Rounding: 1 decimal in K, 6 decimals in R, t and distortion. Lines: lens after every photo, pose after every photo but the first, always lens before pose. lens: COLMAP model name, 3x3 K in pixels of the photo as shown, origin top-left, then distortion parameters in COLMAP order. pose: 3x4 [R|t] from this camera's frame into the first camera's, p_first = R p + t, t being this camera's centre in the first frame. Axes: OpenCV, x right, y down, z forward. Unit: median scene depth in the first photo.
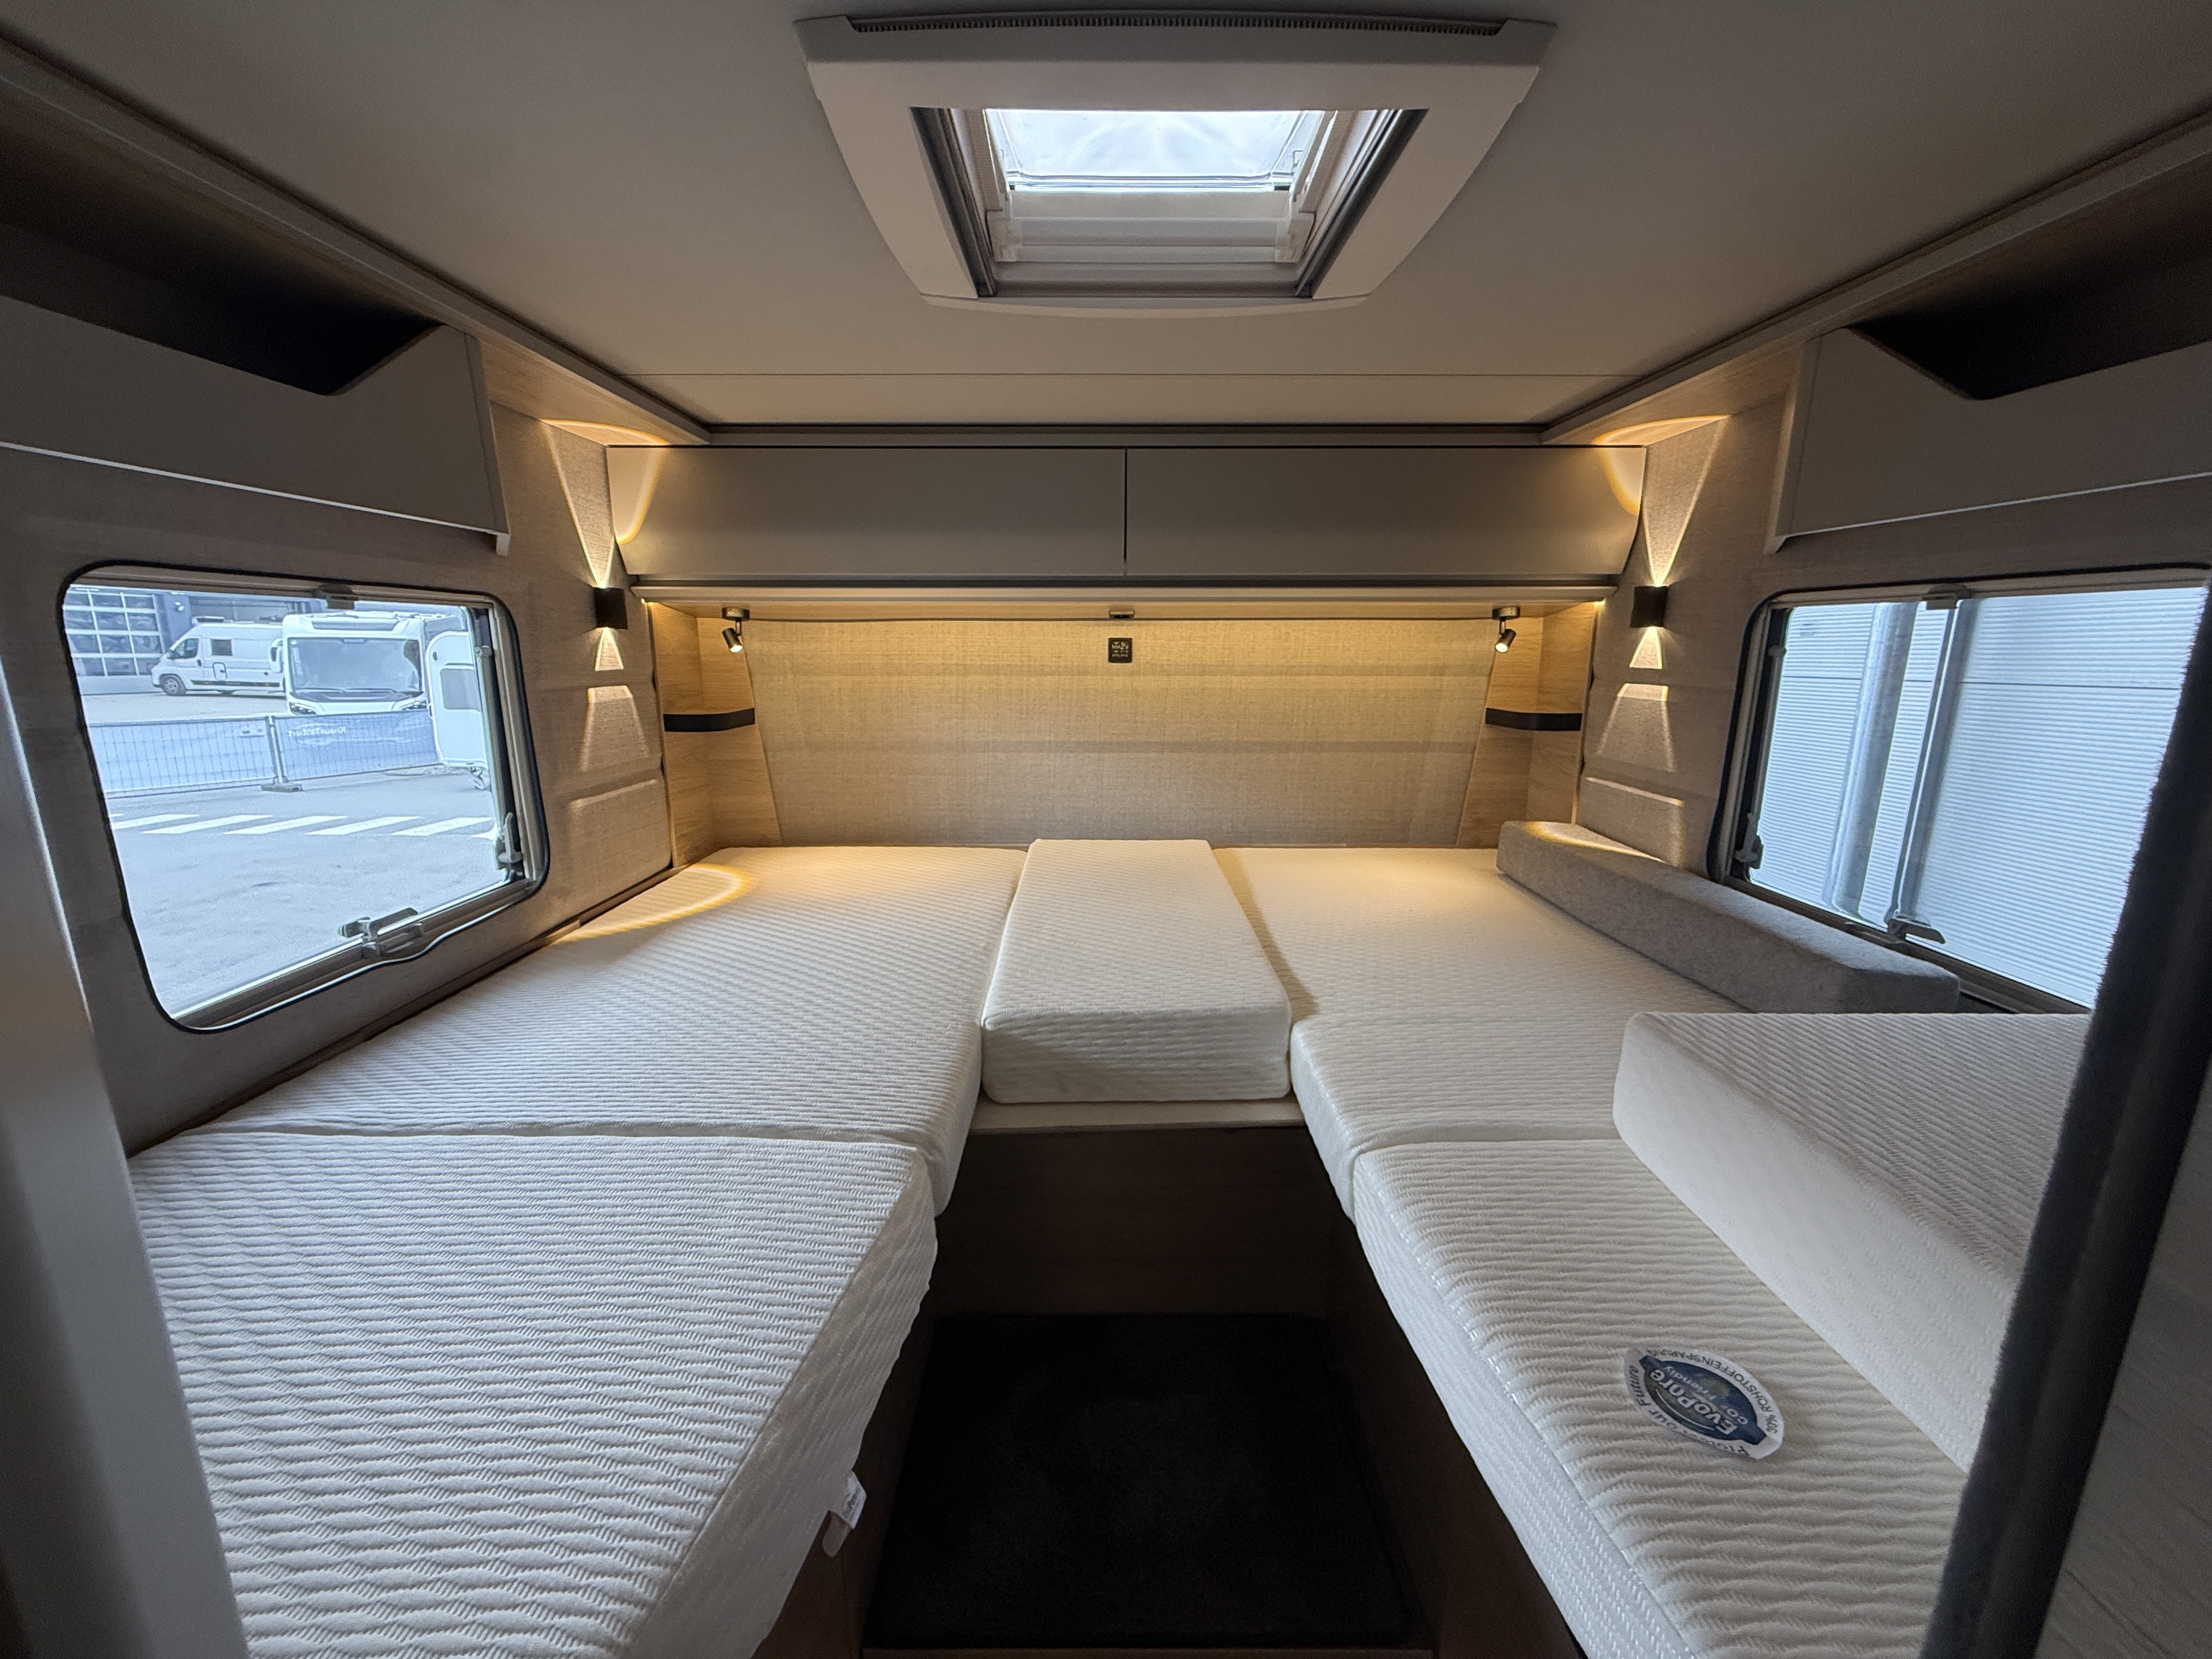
lens RADIAL K [[876.0, 0, 1101.0], [0, 876.0, 831.1], [0, 0, 1]] dist [-0.001086, -0.000245]
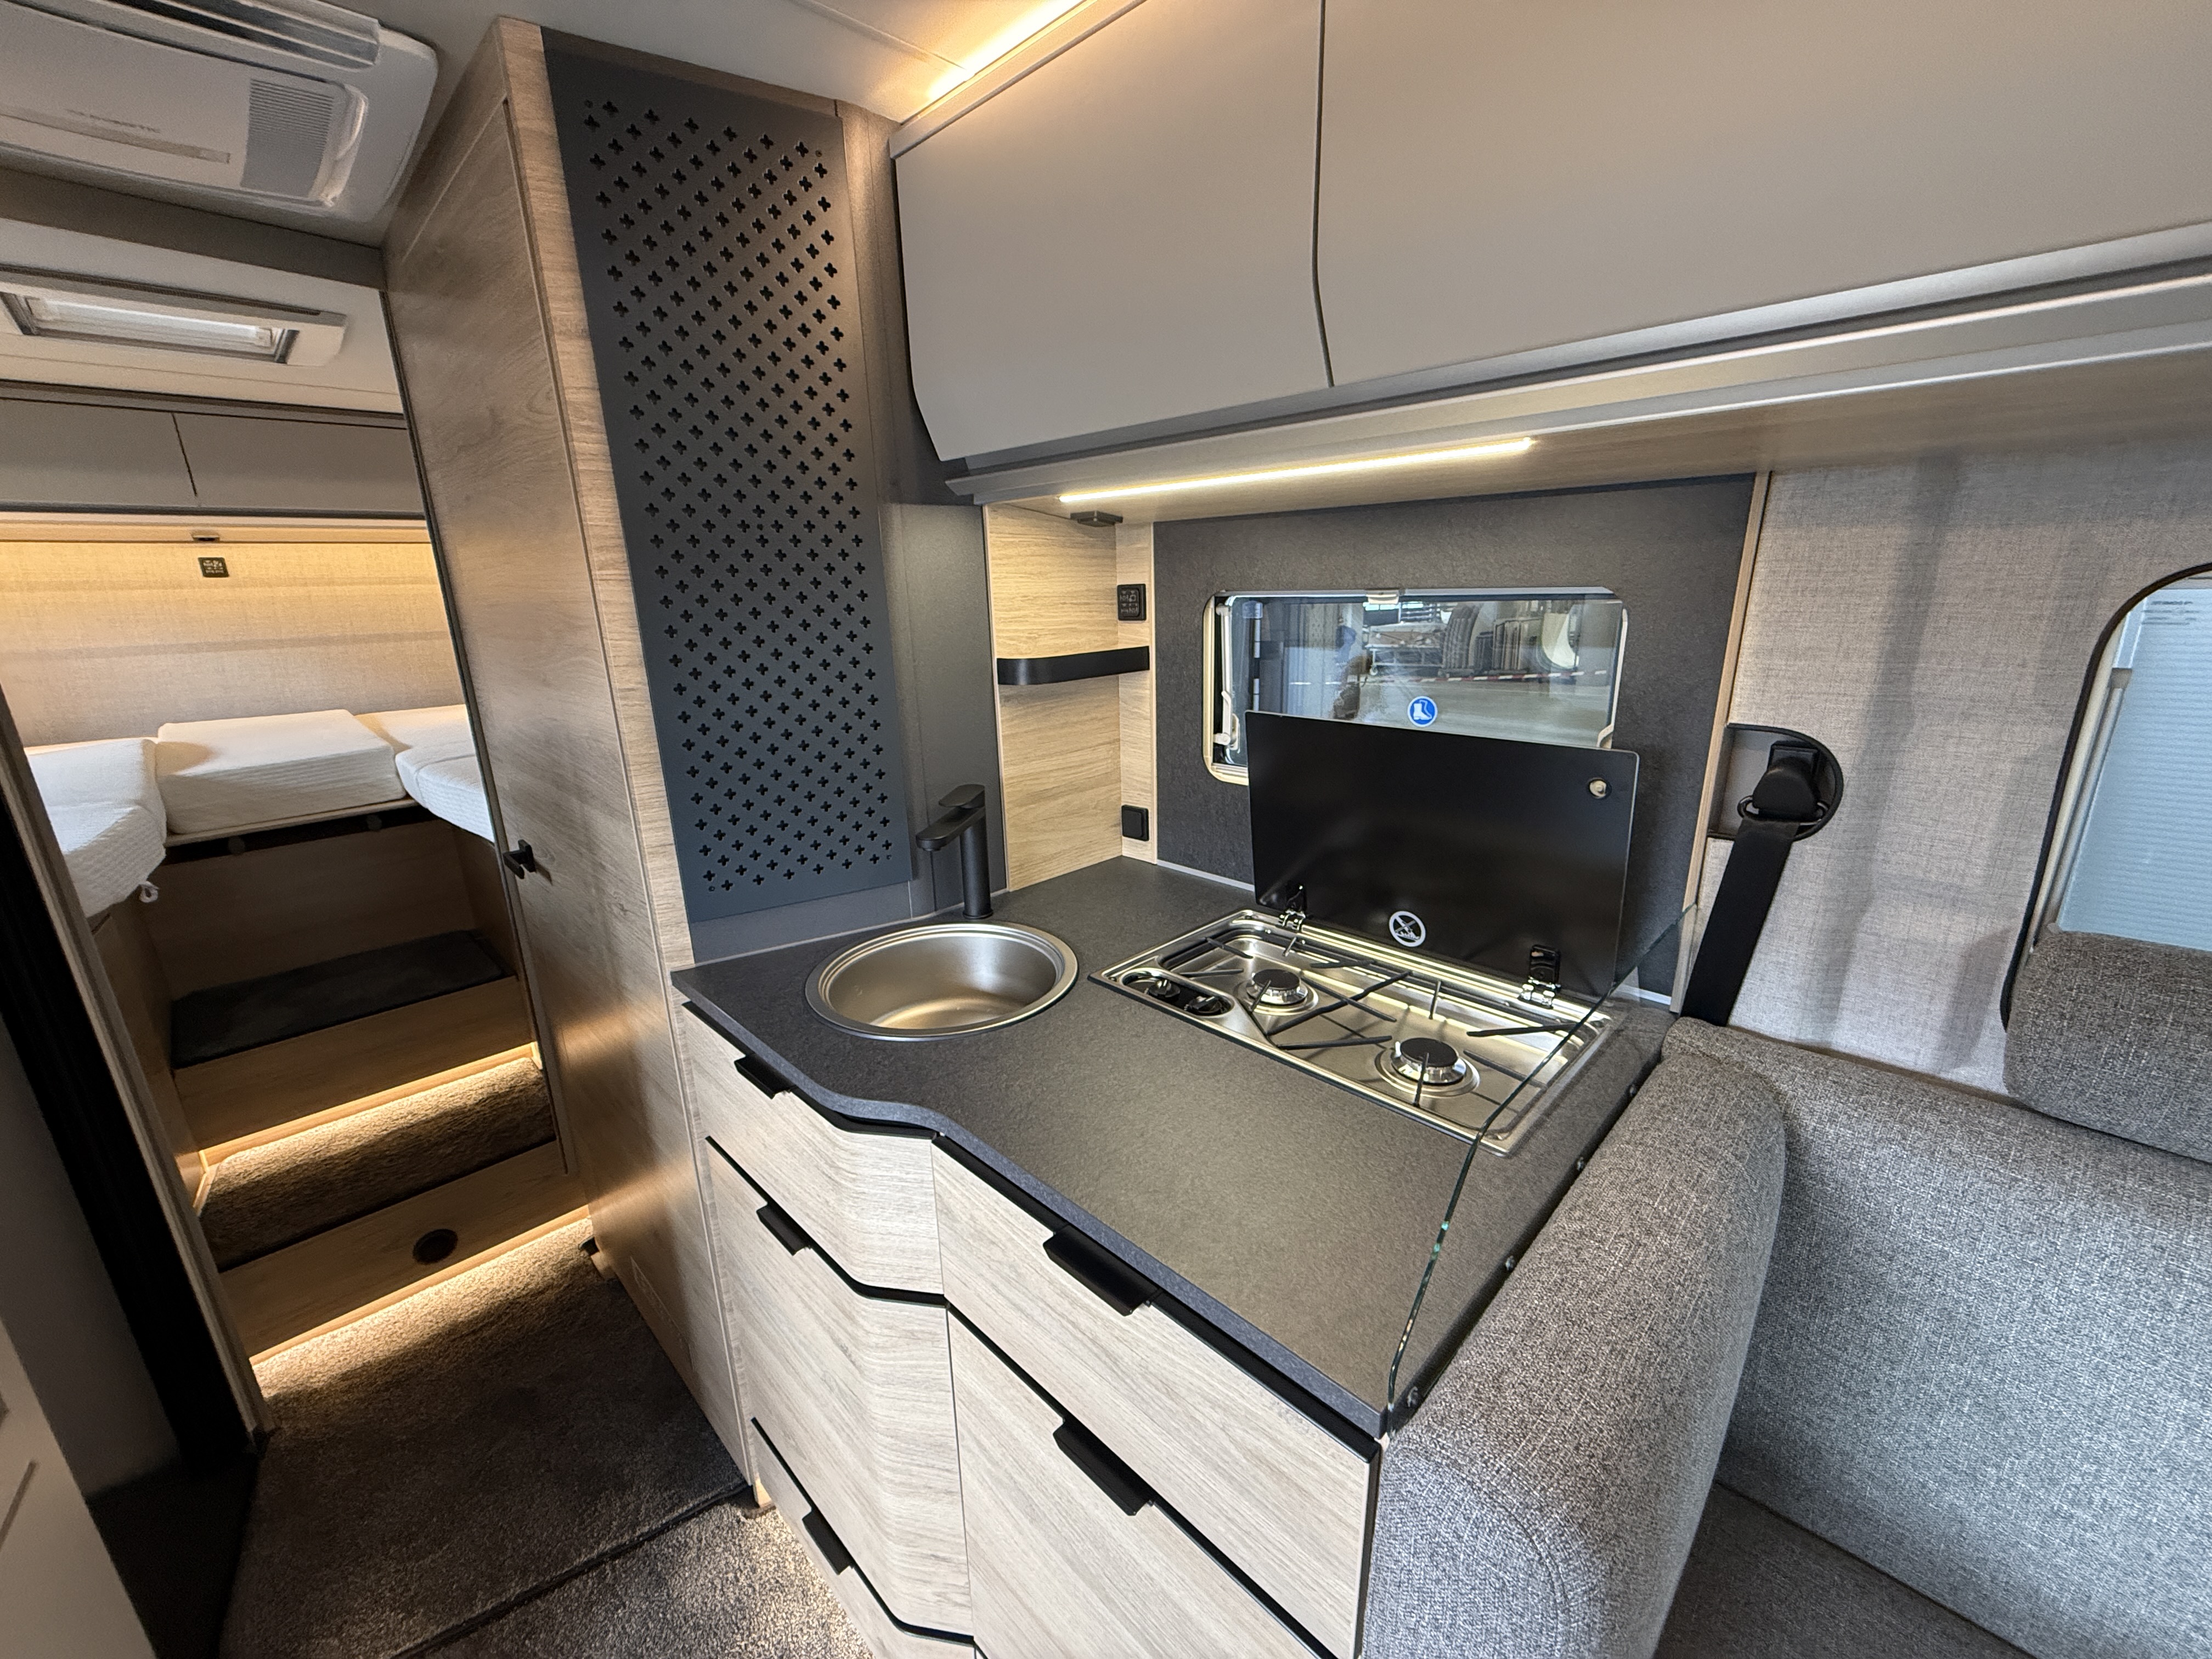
lens RADIAL K [[878.7, 0, 1098.6], [0, 878.7, 831.9], [0, 0, 1]] dist [0.000650, 0.000165]
pose [[0.707993, -0.213762, 0.673091, -0.009423], [0.176017, 0.976425, 0.124951, 0.227824], [-0.683932, 0.030012, 0.728928, -0.770761]]
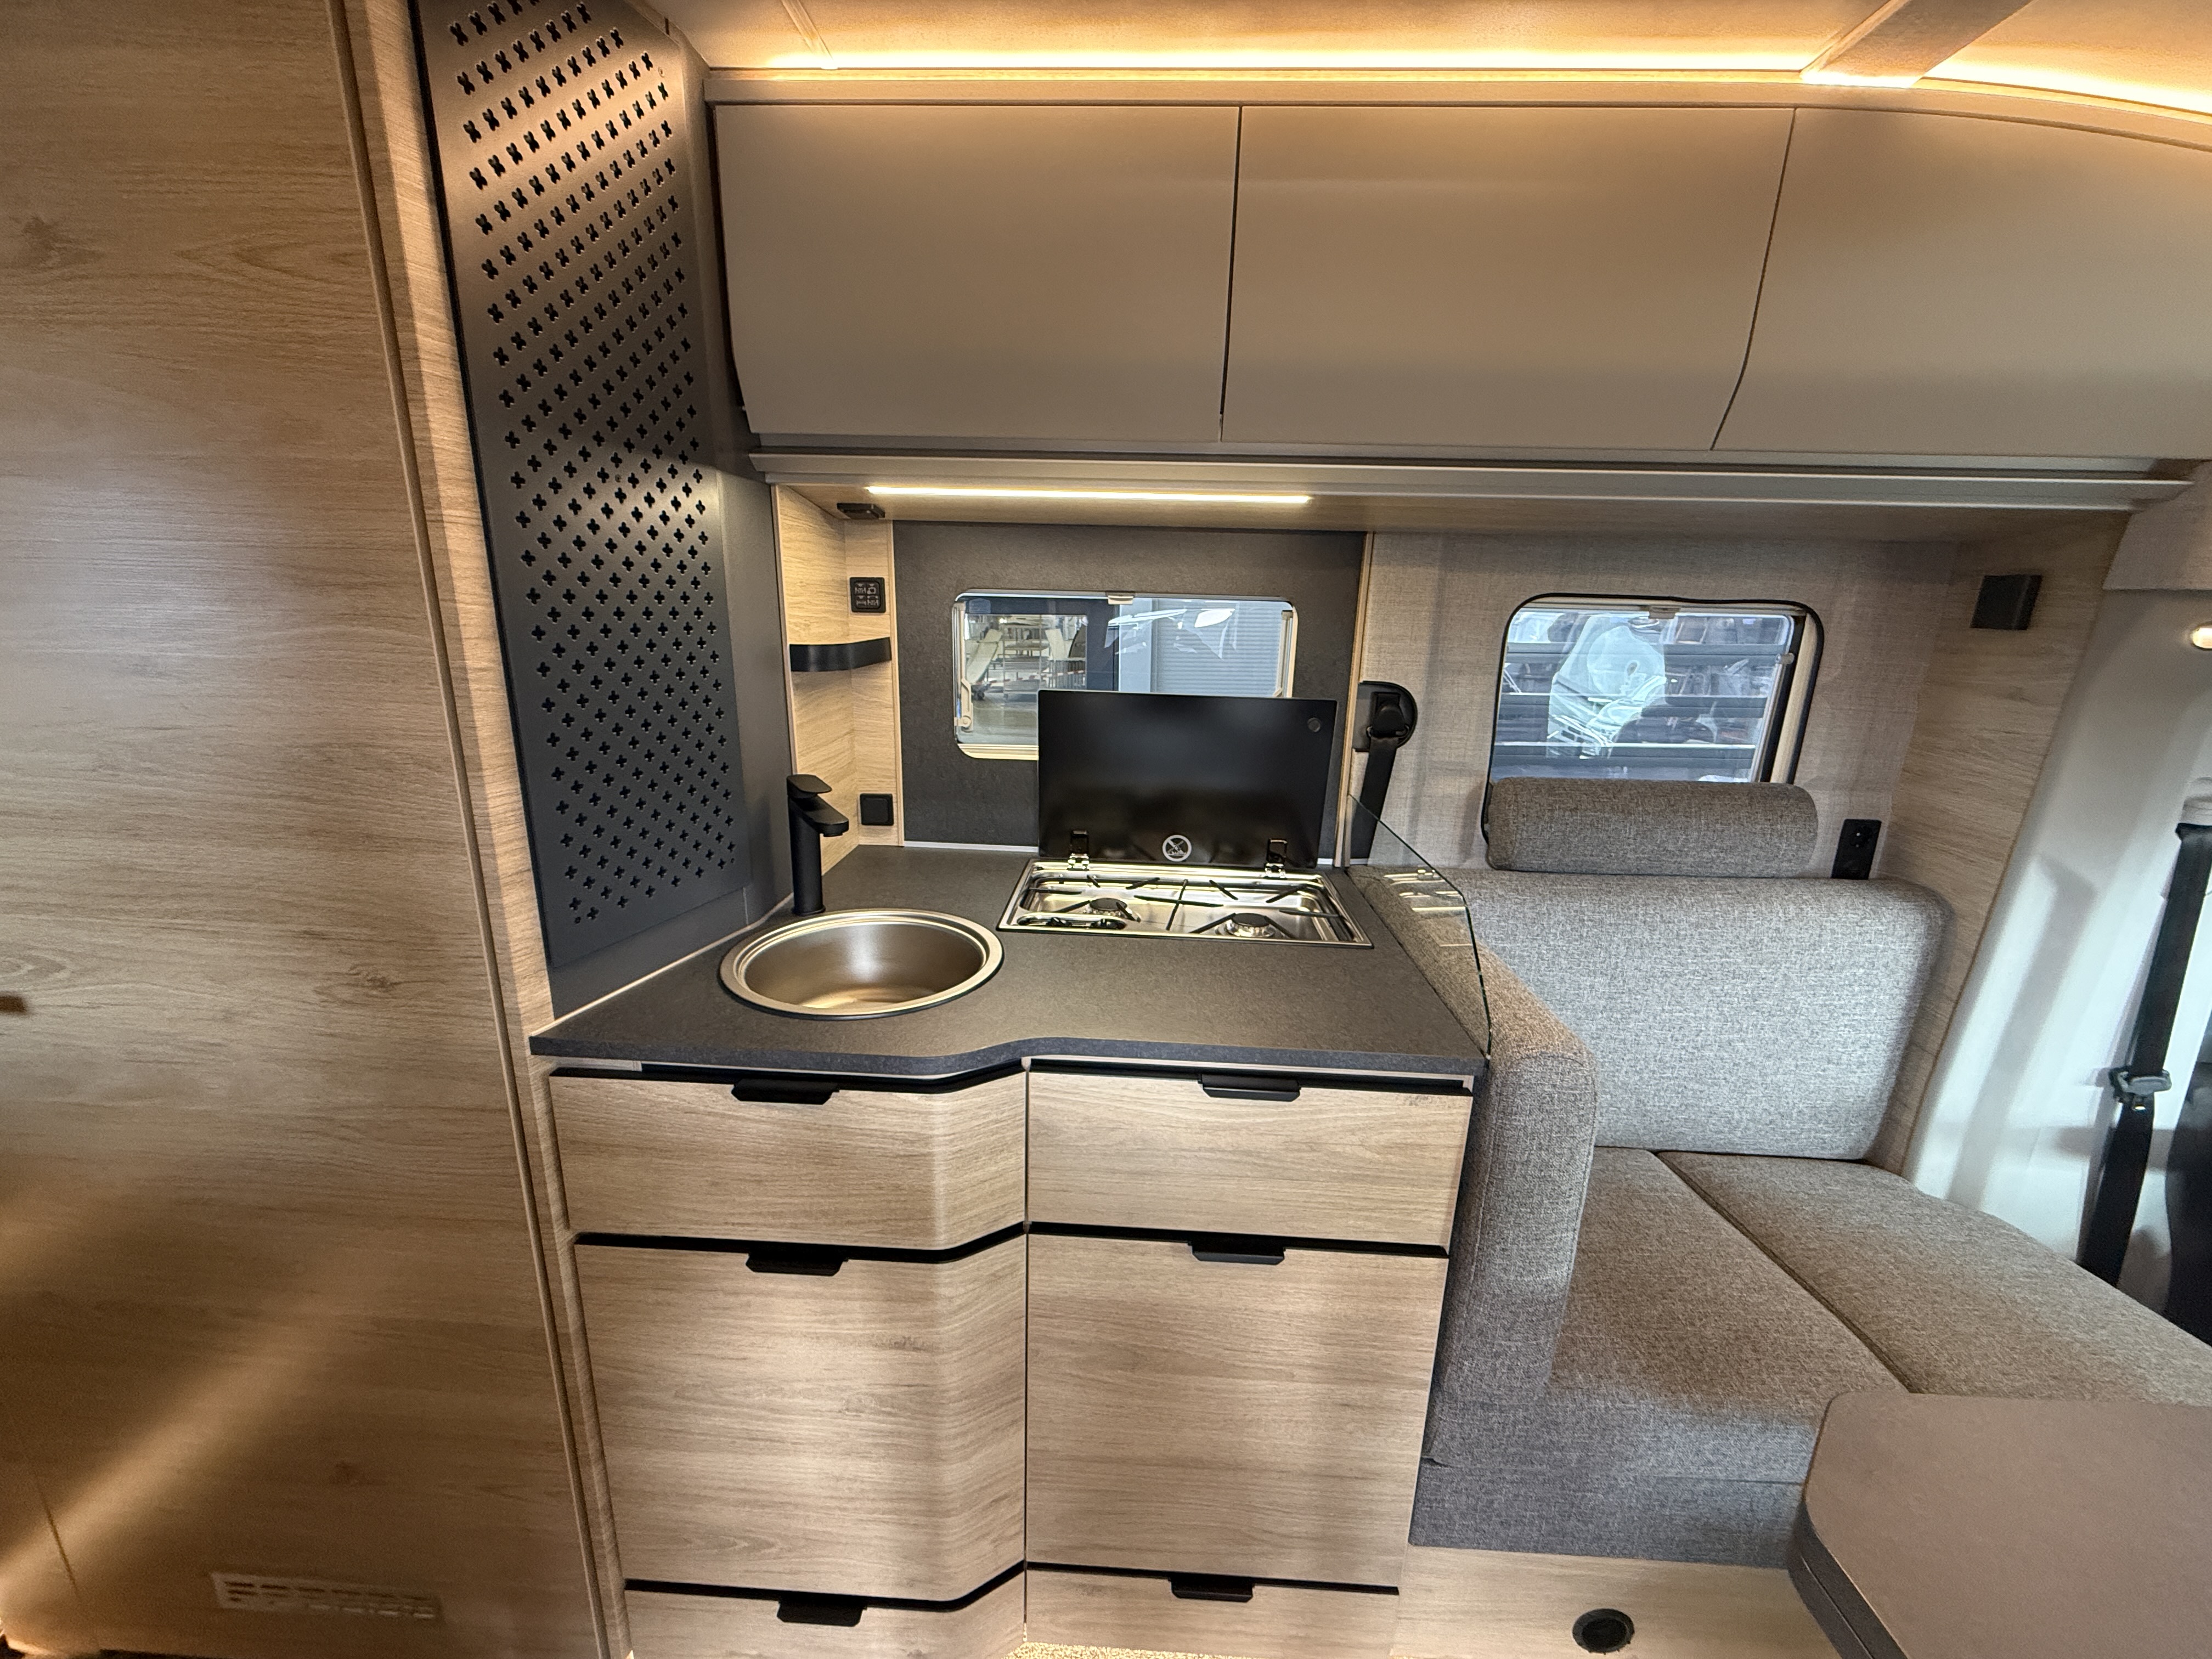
lens RADIAL K [[876.0, 0, 1101.0], [0, 876.0, 831.1], [0, 0, 1]] dist [-0.001086, -0.000245]
pose [[0.053073, -0.252731, 0.966080, -0.206798], [0.187599, 0.952741, 0.238936, 0.192492], [-0.980811, 0.168555, 0.097977, -0.525737]]
